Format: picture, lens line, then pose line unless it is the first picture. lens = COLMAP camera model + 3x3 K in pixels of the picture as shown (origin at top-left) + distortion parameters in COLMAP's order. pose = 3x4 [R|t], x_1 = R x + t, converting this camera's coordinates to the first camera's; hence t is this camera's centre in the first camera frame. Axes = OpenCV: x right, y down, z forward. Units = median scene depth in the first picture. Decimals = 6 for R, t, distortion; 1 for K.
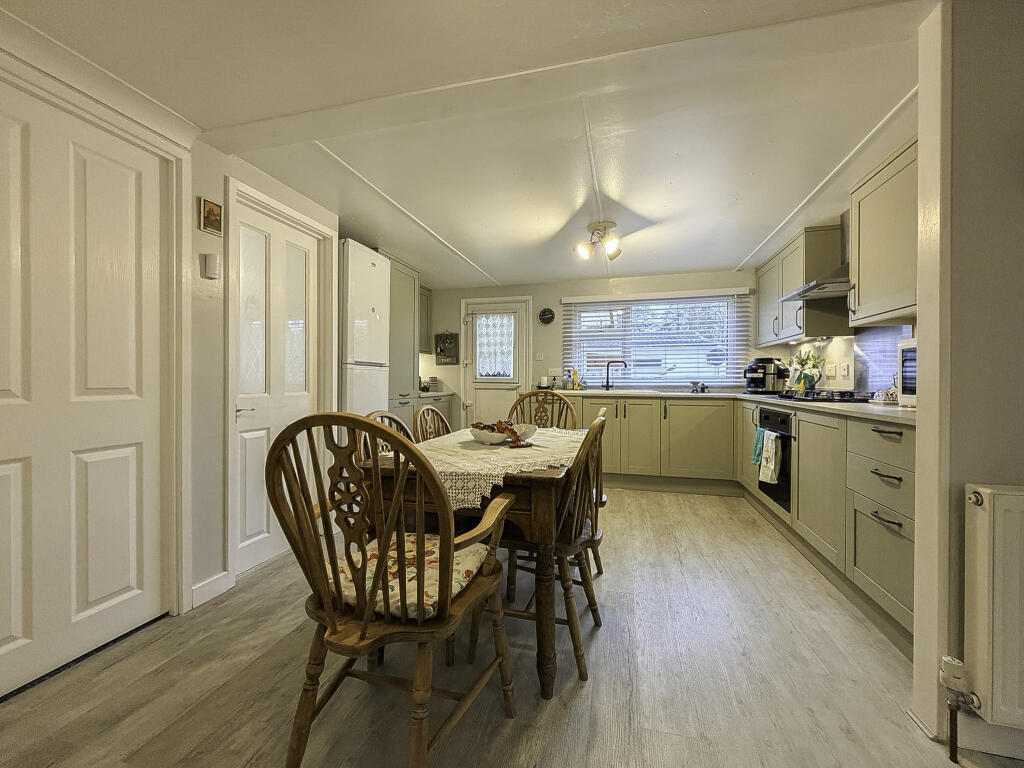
lens RADIAL K [[413.5, 0, 522.4], [0, 413.5, 378.9], [0, 0, 1]] dist [-0.003058, 0.000400]
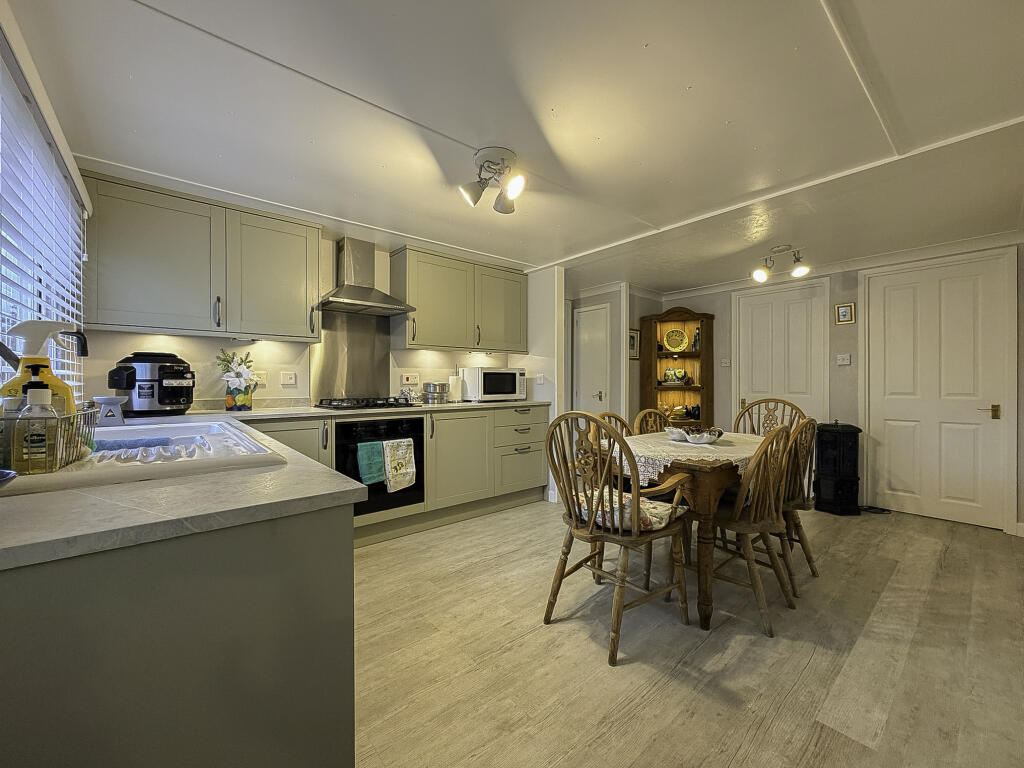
lens RADIAL K [[413.5, 0, 518.6], [0, 413.5, 383.3], [0, 0, 1]] dist [-0.003058, 0.000400]
pose [[-0.817706, -0.002316, 0.575632, -0.172583], [-0.001693, 0.999997, 0.001619, -0.010130], [-0.575634, 0.000349, -0.817707, 1.214664]]
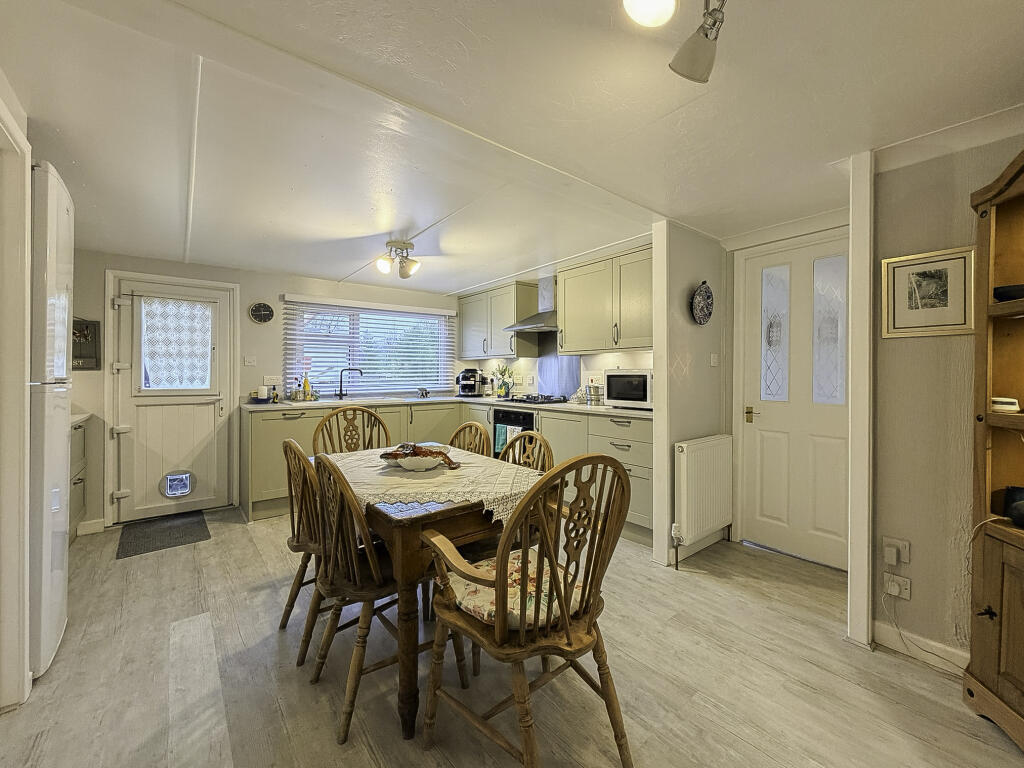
lens RADIAL K [[413.5, 0, 519.7], [0, 413.5, 377.5], [0, 0, 1]] dist [-0.003058, 0.000400]
pose [[0.588432, -0.008869, 0.808498, -0.376279], [0.000244, 0.999942, 0.010791, -0.038051], [-0.808547, -0.006153, 0.588400, 0.121039]]
